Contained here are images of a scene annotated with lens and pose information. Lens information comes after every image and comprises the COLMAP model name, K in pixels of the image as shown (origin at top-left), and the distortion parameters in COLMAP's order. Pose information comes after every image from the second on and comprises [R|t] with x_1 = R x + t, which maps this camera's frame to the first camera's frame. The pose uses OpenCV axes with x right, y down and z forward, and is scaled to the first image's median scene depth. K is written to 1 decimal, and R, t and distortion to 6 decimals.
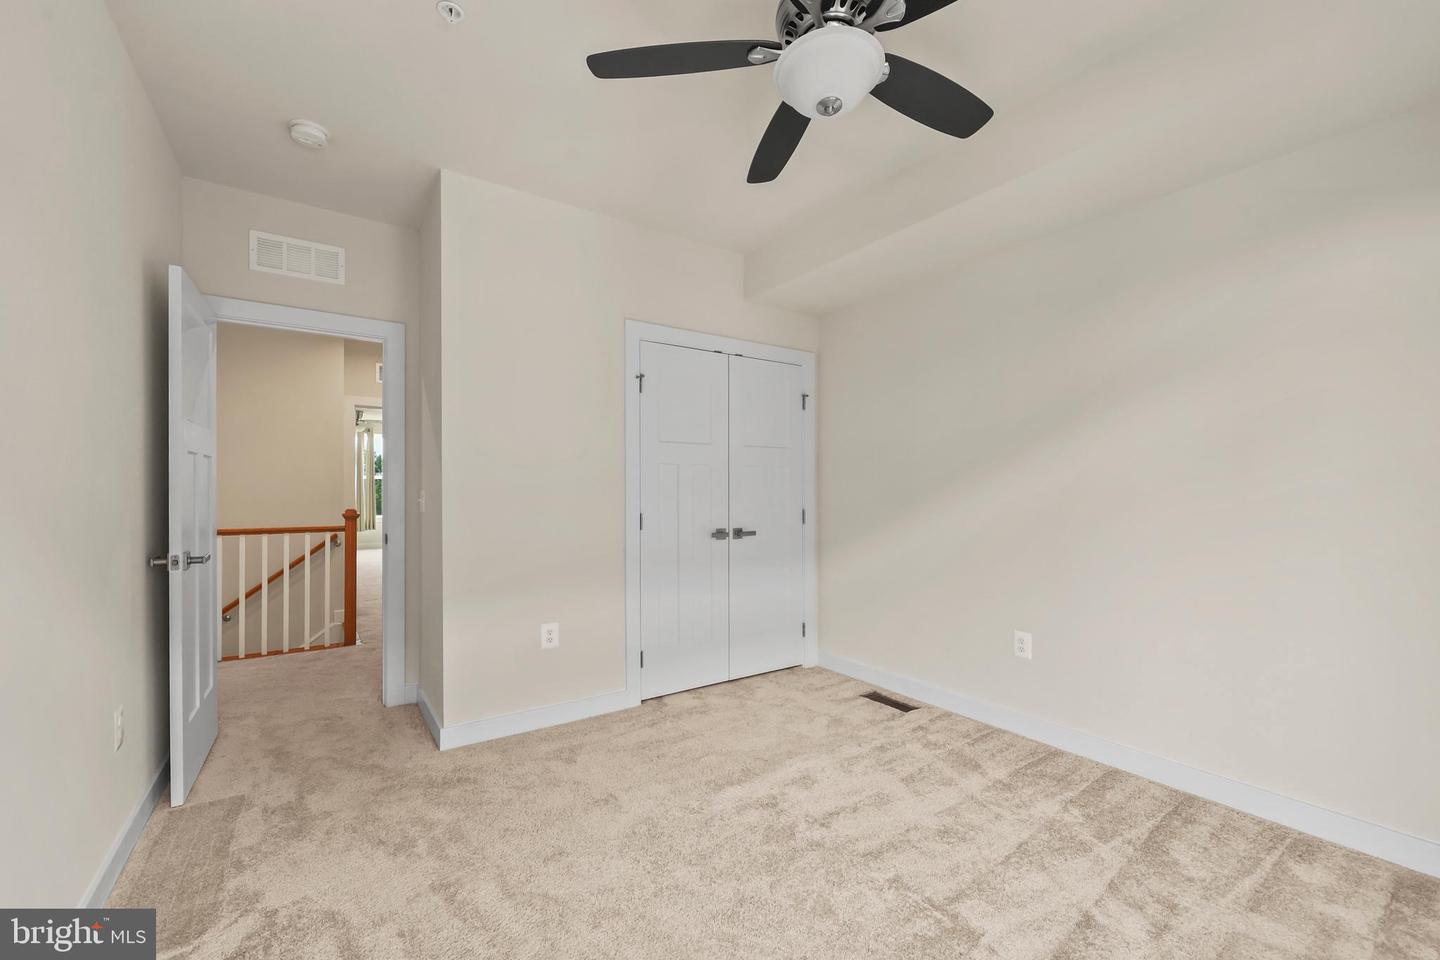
lens RADIAL K [[576.2, 0, 720.0], [0, 576.2, 480.0], [0, 0, 1]] dist [-0.000256, -0.000039]
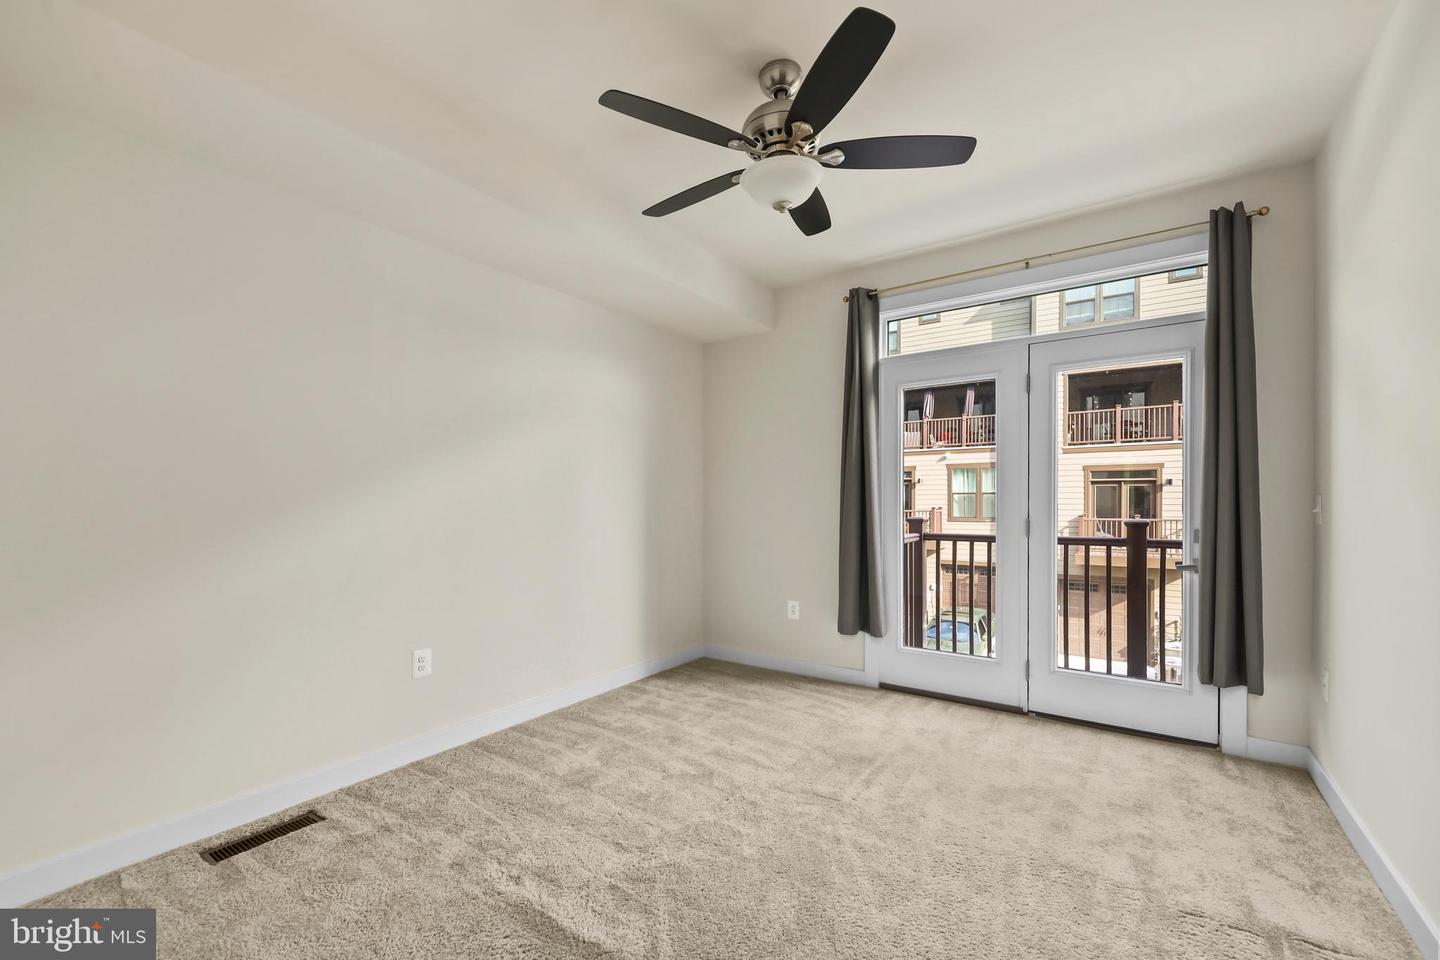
lens RADIAL K [[594.6, 0, 715.5], [0, 594.6, 499.7], [0, 0, 1]] dist [0.000100, 0.000106]
pose [[-0.343017, 0.006179, 0.939309, -0.655472], [-0.015056, 0.999814, -0.012076, 0.024144], [-0.939209, -0.018285, -0.342860, 1.029696]]
